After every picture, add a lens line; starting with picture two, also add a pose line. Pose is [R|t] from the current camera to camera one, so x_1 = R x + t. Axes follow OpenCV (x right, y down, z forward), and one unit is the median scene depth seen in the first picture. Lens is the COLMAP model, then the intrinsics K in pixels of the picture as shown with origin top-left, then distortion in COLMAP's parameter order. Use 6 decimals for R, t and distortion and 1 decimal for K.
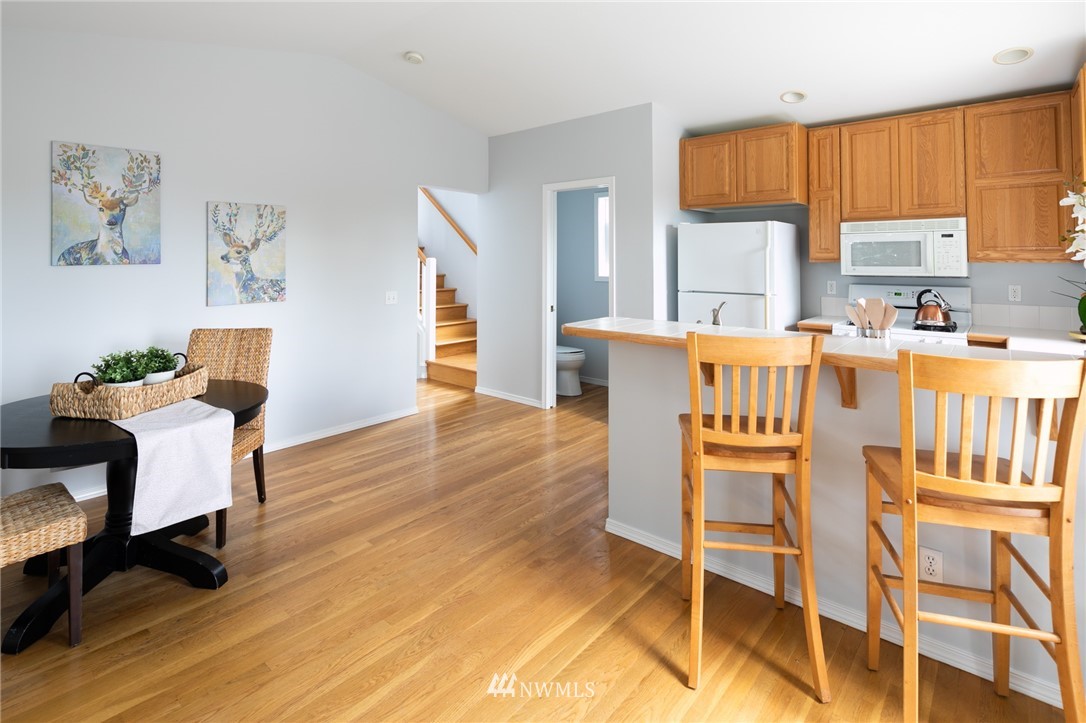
lens RADIAL K [[530.4, 0, 546.8], [0, 530.4, 261.0], [0, 0, 1]] dist [0.000411, -0.000142]
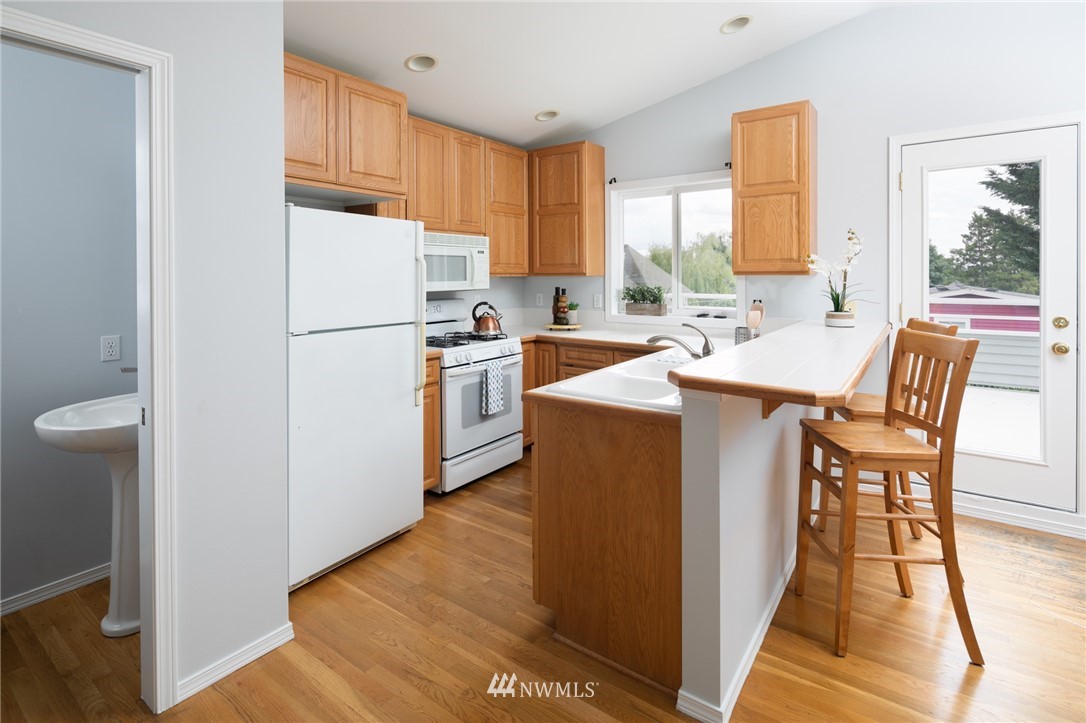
lens RADIAL K [[524.9, 0, 548.6], [0, 524.9, 281.3], [0, 0, 1]] dist [-0.001733, -0.000714]
pose [[-0.098949, -0.013401, 0.995002, -0.404176], [0.008348, 0.999863, 0.014297, -0.001505], [-0.995057, 0.009721, -0.098824, 1.148083]]
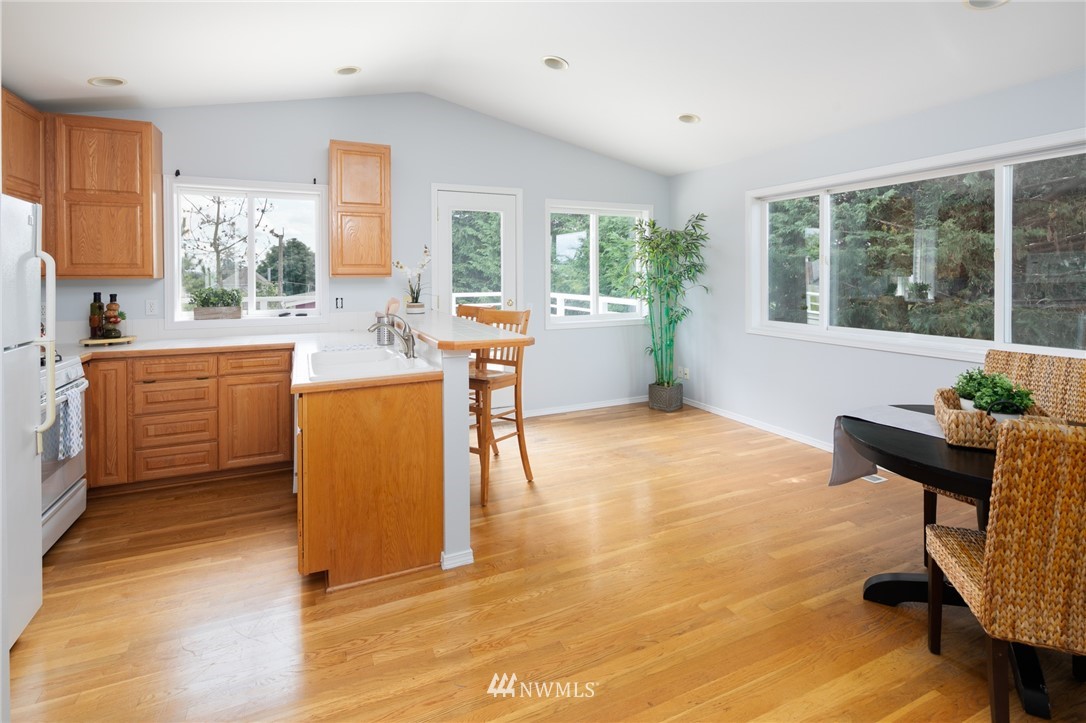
lens RADIAL K [[524.9, 0, 548.6], [0, 524.9, 281.3], [0, 0, 1]] dist [-0.001733, -0.000714]
pose [[-0.918680, -0.003652, 0.394985, -0.346224], [0.003490, 0.999843, 0.017362, -0.005725], [-0.394986, 0.017328, -0.918524, 1.642106]]
